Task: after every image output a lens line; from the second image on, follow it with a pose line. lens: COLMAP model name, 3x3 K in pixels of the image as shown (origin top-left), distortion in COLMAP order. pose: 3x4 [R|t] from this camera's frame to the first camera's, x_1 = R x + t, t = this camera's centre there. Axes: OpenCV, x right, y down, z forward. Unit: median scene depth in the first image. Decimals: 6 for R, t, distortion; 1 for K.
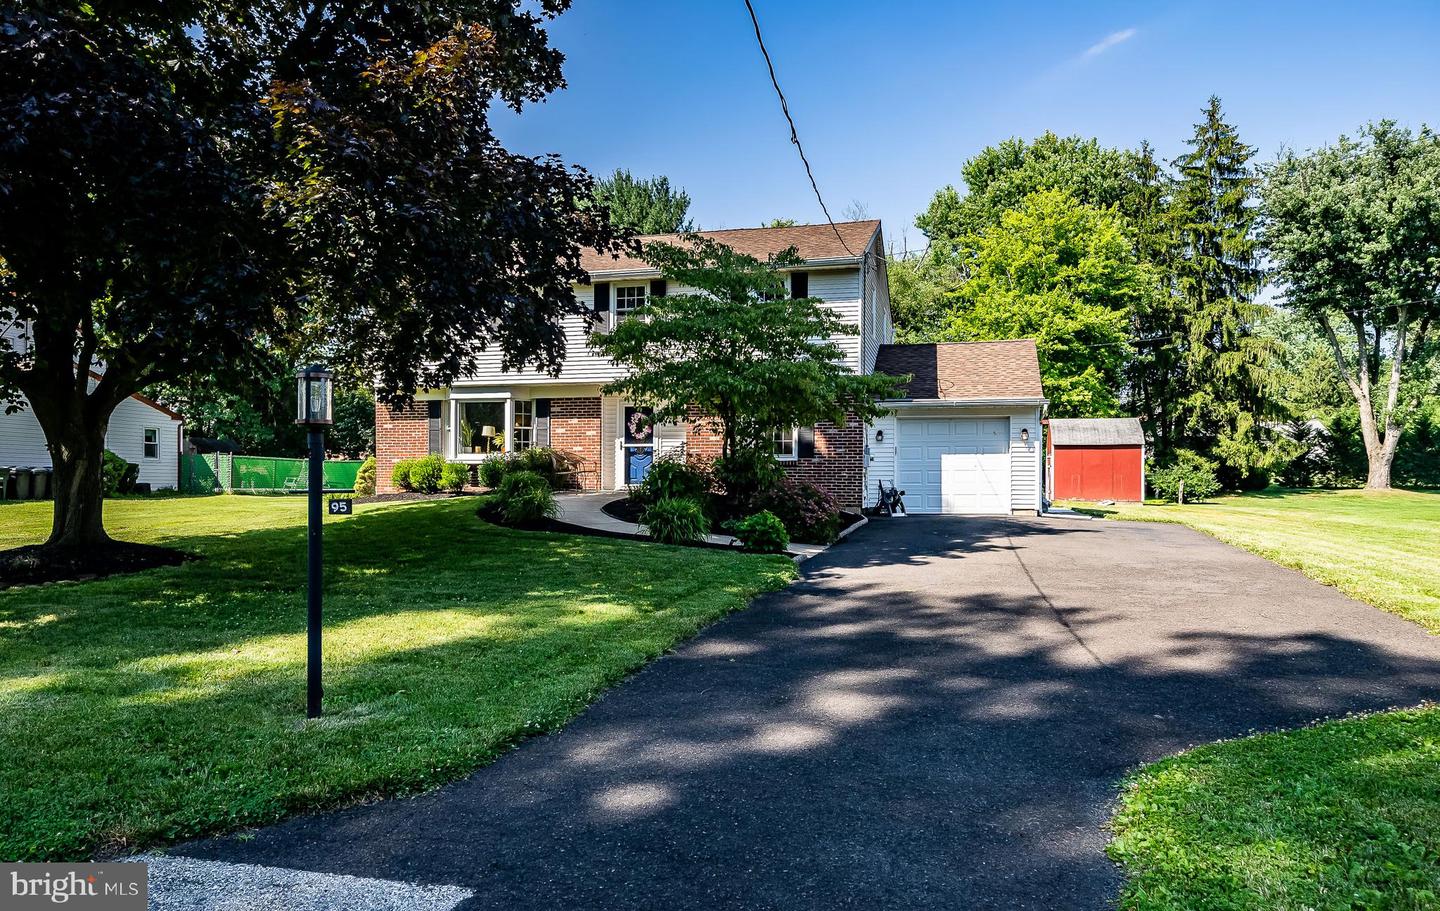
lens RADIAL K [[1194.5, 0, 721.5], [0, 1194.5, 454.5], [0, 0, 1]] dist [0.000844, 0.000319]
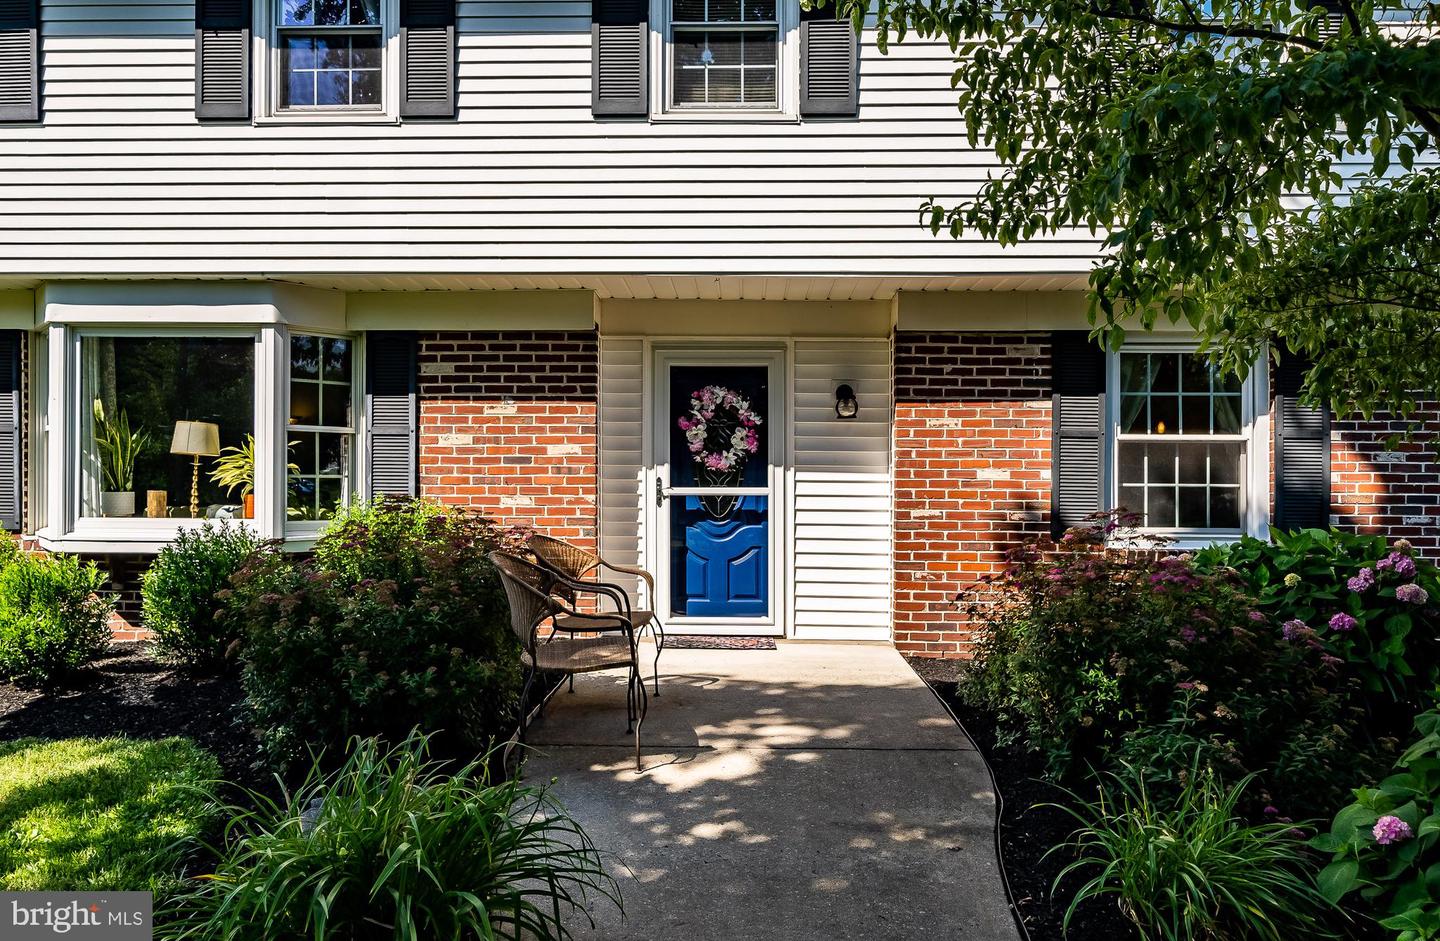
lens RADIAL K [[1073.5, 0, 767.0], [0, 1073.5, 467.5], [0, 0, 1]] dist [-0.003789, 0.011334]
pose [[0.972588, 0.006999, 0.232429, -0.121294], [-0.010574, 0.999844, 0.014139, -0.017921], [-0.232293, -0.016209, 0.972511, 0.720696]]
